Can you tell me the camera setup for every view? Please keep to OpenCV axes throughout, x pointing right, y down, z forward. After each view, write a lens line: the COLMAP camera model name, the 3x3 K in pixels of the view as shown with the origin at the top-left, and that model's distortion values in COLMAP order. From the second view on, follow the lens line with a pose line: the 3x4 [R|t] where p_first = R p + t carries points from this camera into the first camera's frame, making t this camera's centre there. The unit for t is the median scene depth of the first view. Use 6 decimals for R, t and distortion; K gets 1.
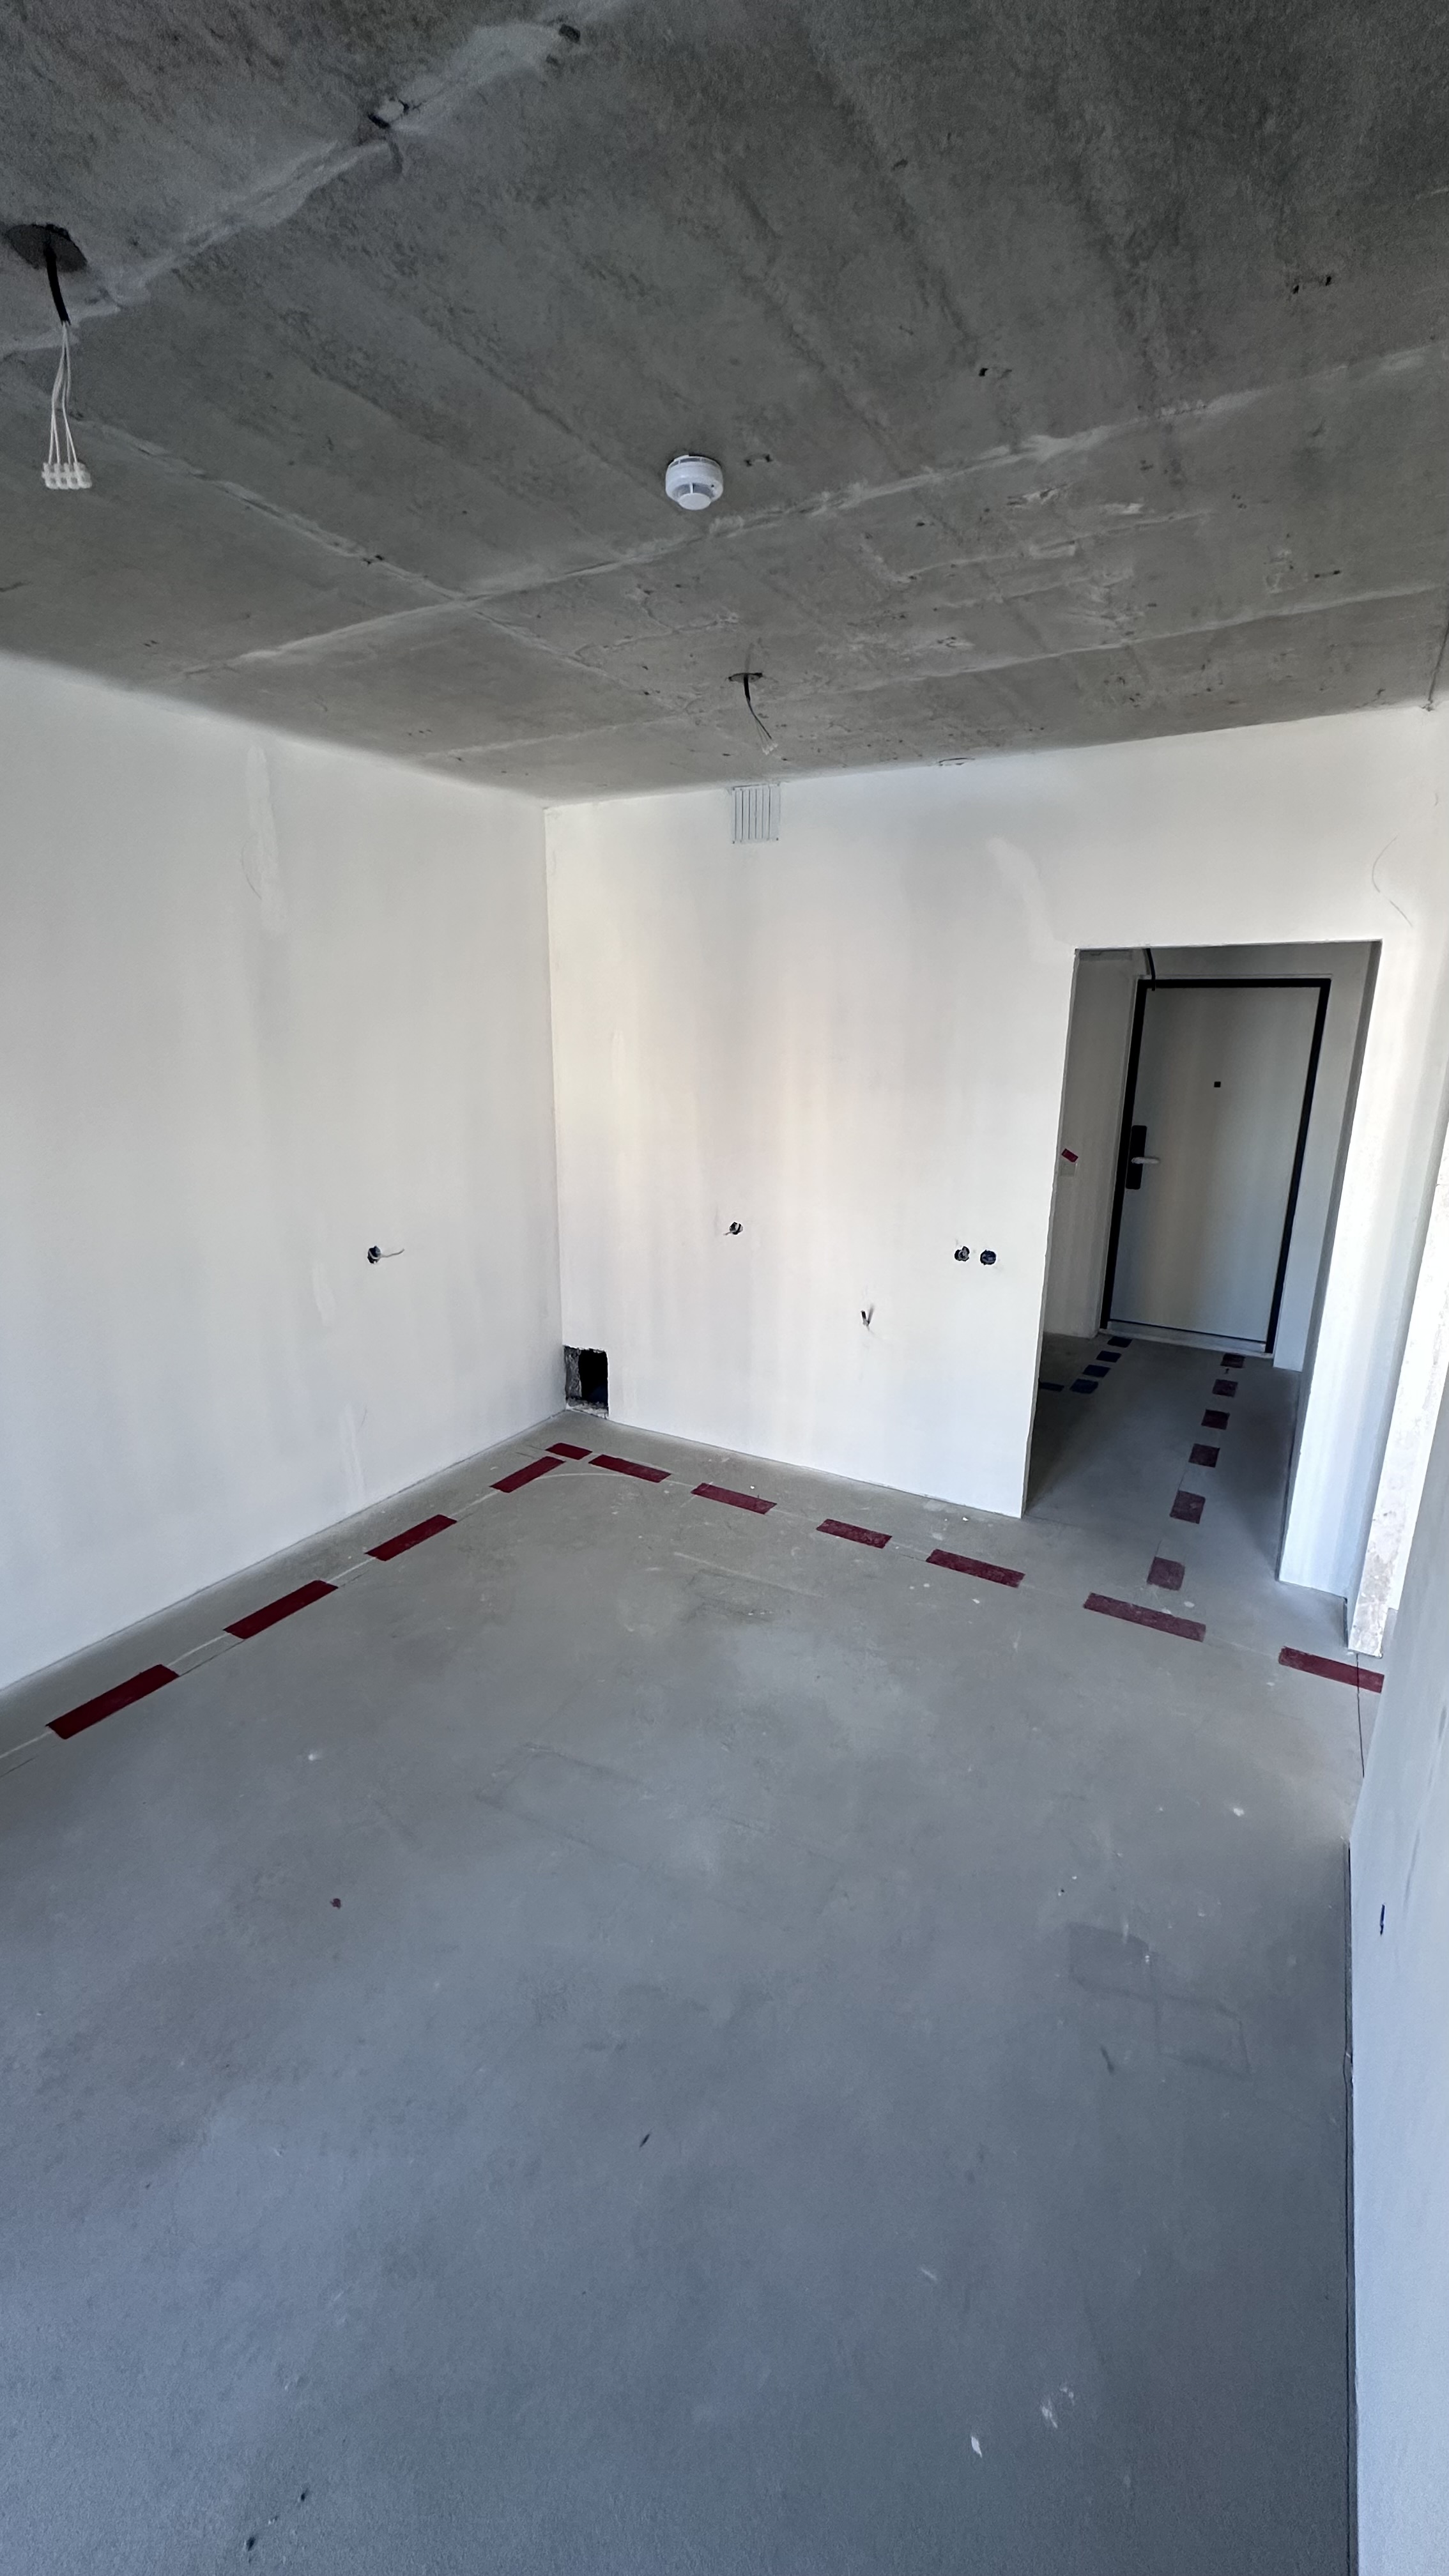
lens RADIAL K [[1025.6, 0, 715.7], [0, 1025.6, 1281.2], [0, 0, 1]] dist [0.000838, 0.000140]
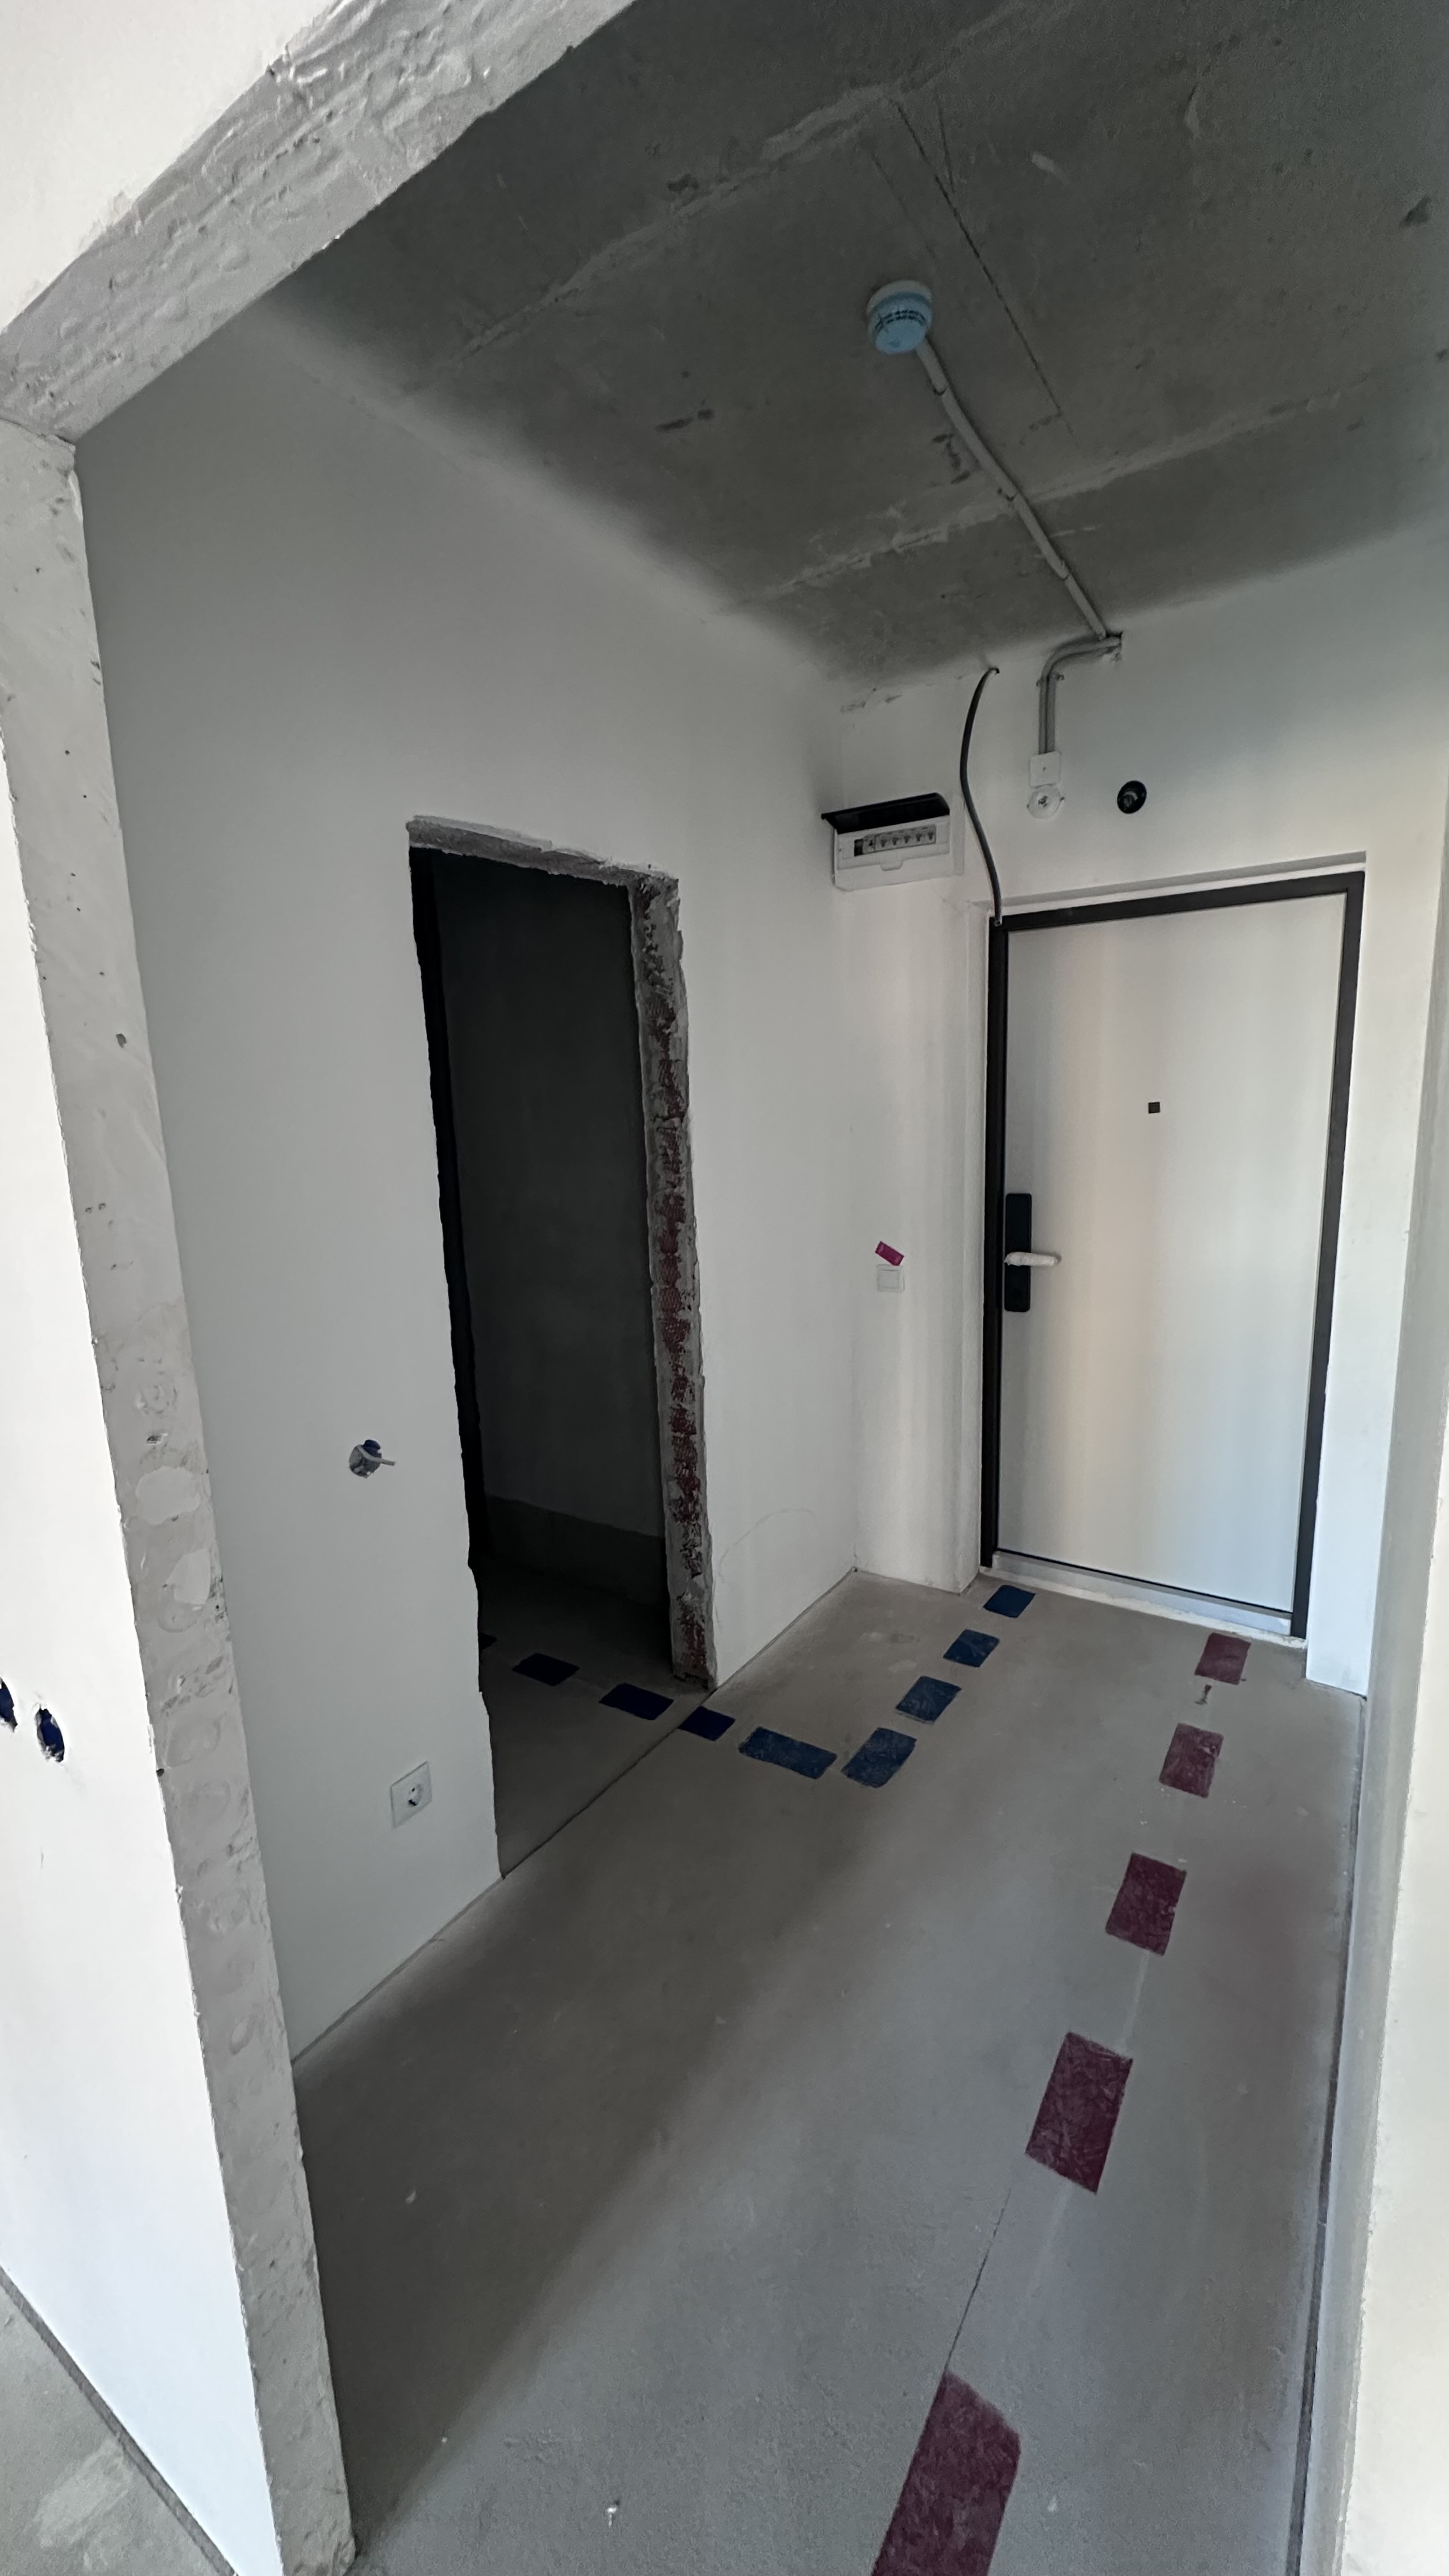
lens RADIAL K [[1025.6, 0, 733.4], [0, 1025.6, 1270.7], [0, 0, 1]] dist [0.000838, 0.000140]
pose [[0.998601, -0.022794, -0.047705, 0.306226], [0.019136, 0.996941, -0.075774, -0.079038], [0.049286, 0.074755, 0.995983, 0.496754]]
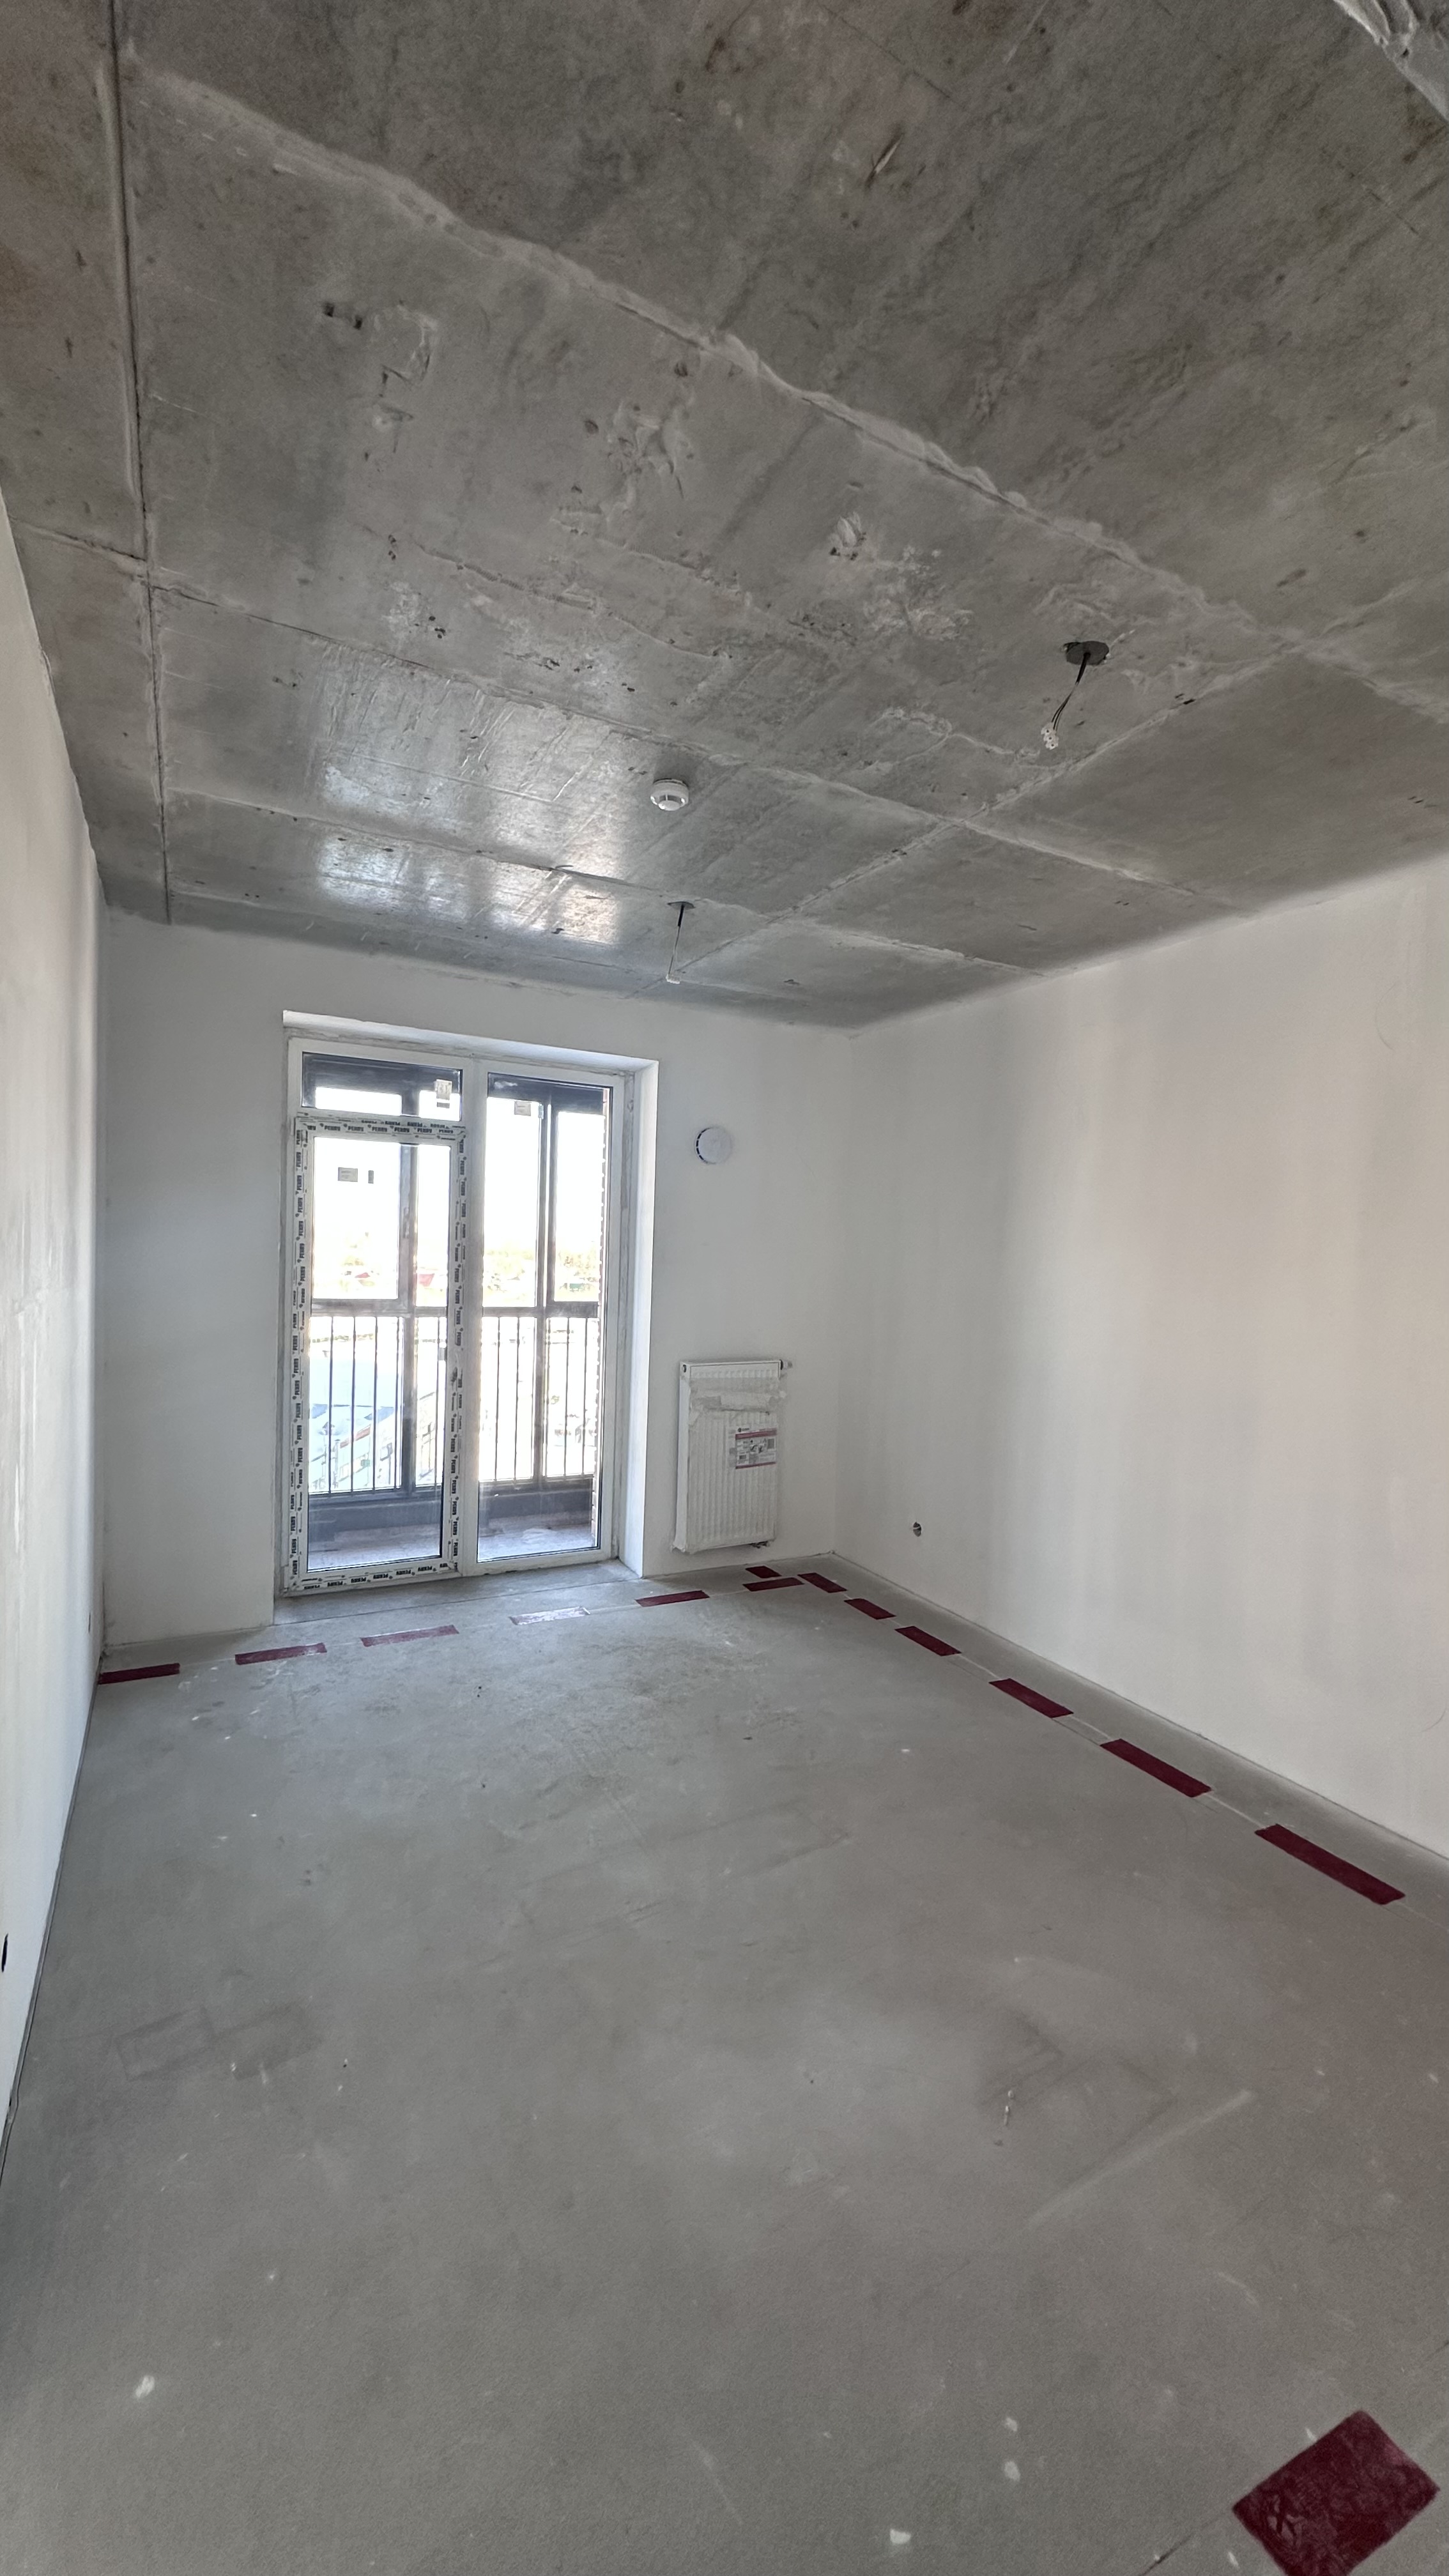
lens RADIAL K [[1025.6, 0, 736.1], [0, 1025.6, 1279.8], [0, 0, 1]] dist [0.000838, 0.000140]
pose [[-0.520583, 0.000207, -0.853811, 0.360357], [-0.247114, 0.957164, 0.150902, -0.100970], [0.817269, 0.289545, -0.498232, 0.600697]]
